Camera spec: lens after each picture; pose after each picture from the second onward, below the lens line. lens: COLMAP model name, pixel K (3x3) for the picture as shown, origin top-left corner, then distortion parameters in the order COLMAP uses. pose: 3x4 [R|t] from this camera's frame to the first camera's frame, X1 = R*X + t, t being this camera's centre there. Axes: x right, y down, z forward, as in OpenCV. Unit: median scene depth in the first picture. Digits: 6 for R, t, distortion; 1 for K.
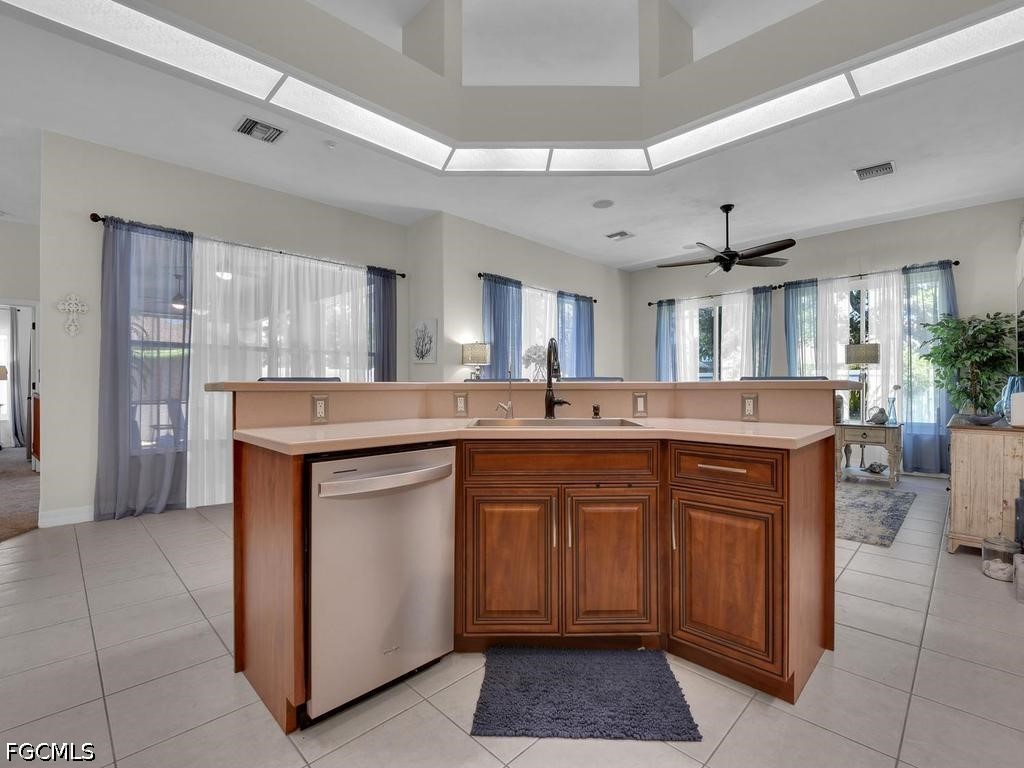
lens RADIAL K [[470.5, 0, 513.4], [0, 470.5, 384.2], [0, 0, 1]] dist [0.009984, -0.022224]
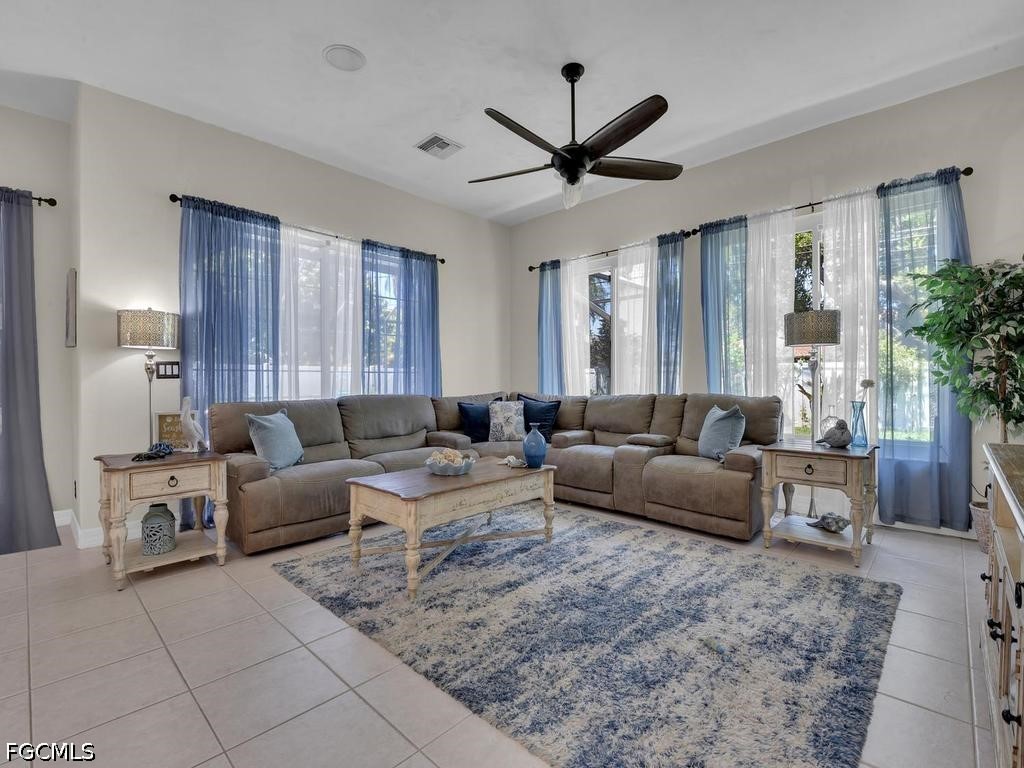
lens RADIAL K [[466.1, 0, 512.6], [0, 466.1, 383.2], [0, 0, 1]] dist [0.014081, -0.020988]
pose [[0.999768, -0.005091, 0.020941, 0.367006], [0.004978, 0.999973, 0.005471, 0.000842], [-0.020968, -0.005366, 0.999766, 0.432128]]
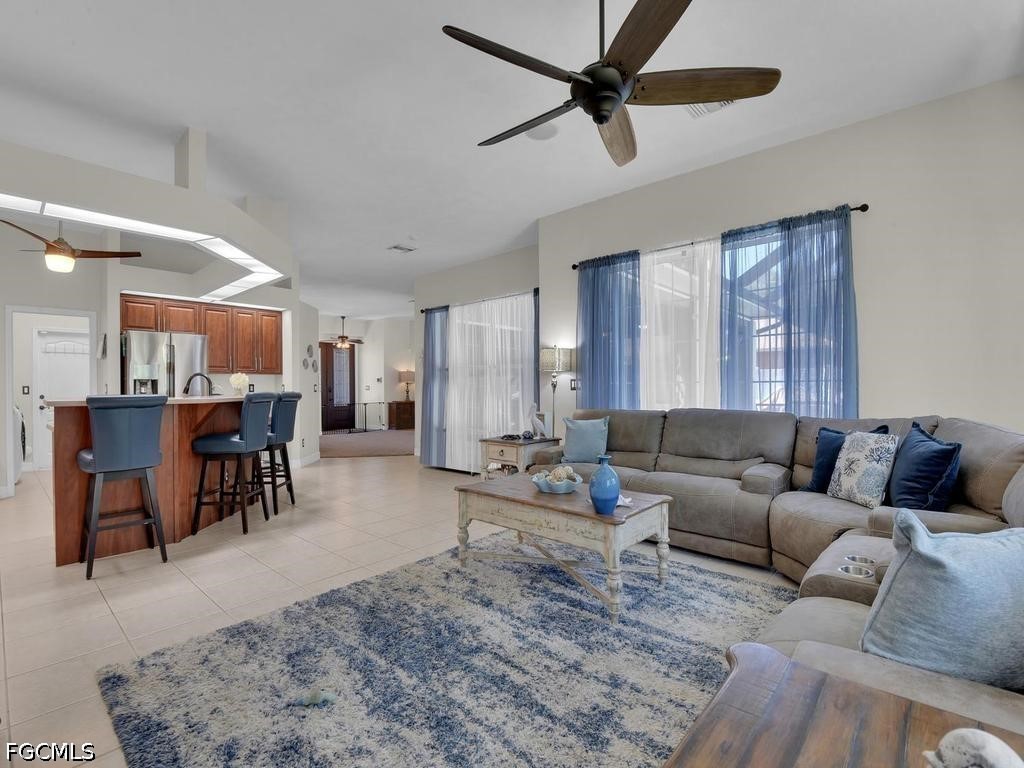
lens RADIAL K [[469.7, 0, 509.3], [0, 469.7, 389.1], [0, 0, 1]] dist [0.014061, -0.021267]
pose [[0.048839, 0.006619, -0.998785, 0.847202], [0.010182, 0.999923, 0.007125, -0.014641], [0.998755, -0.010518, 0.048768, 0.895519]]
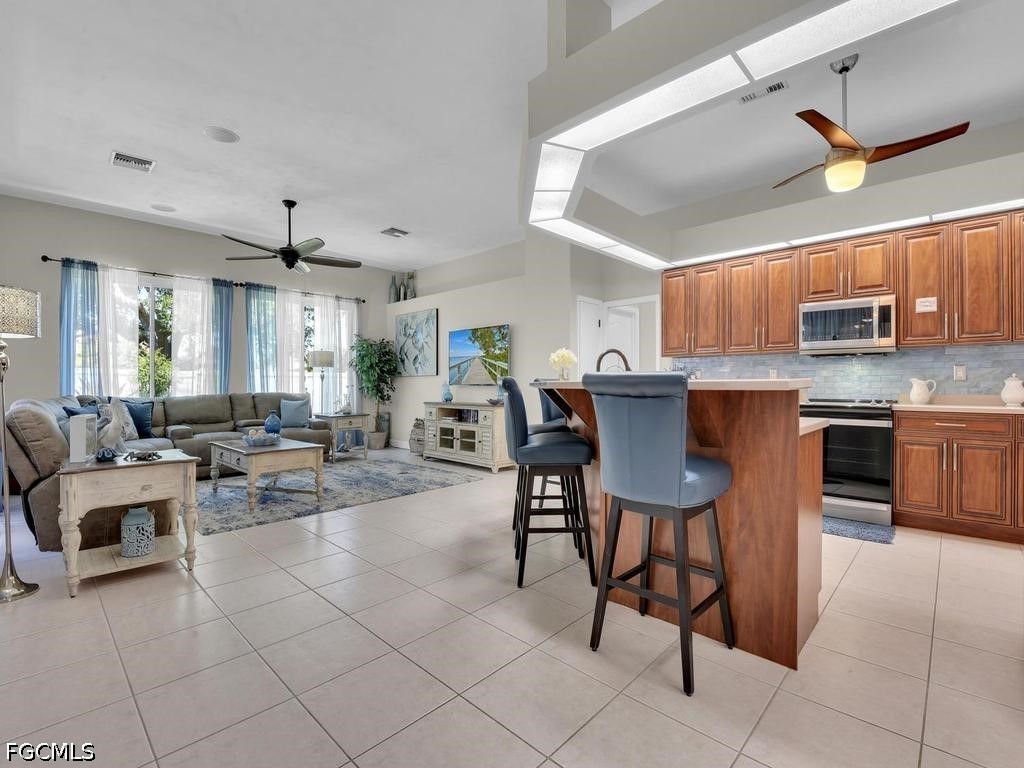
lens RADIAL K [[467.0, 0, 512.1], [0, 467.0, 383.5], [0, 0, 1]] dist [0.010638, -0.016358]
pose [[-0.010864, 0.001634, 0.999940, -0.523133], [-0.002079, 0.999996, -0.001657, 0.001178], [-0.999939, -0.002097, -0.010861, 0.548767]]
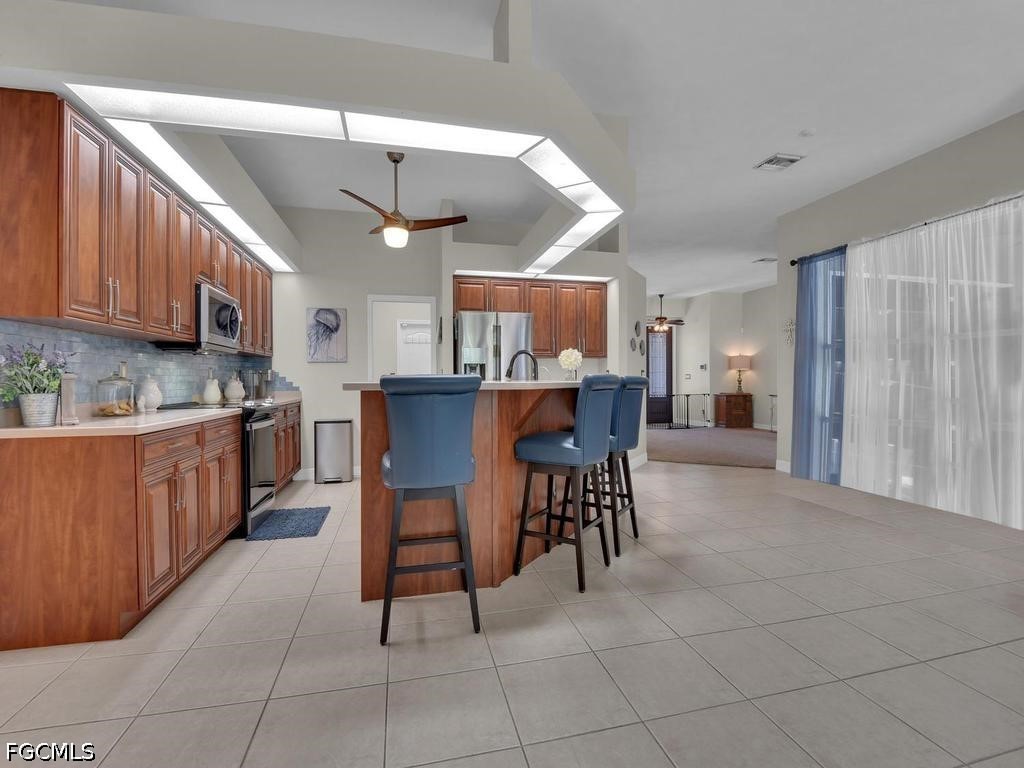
lens RADIAL K [[470.5, 0, 513.4], [0, 470.5, 384.2], [0, 0, 1]] dist [0.009984, -0.022224]
pose [[-0.527621, 0.012608, -0.849386, 0.551674], [0.008996, 0.999917, 0.009254, -0.003689], [0.849432, -0.002759, -0.527690, 0.721449]]
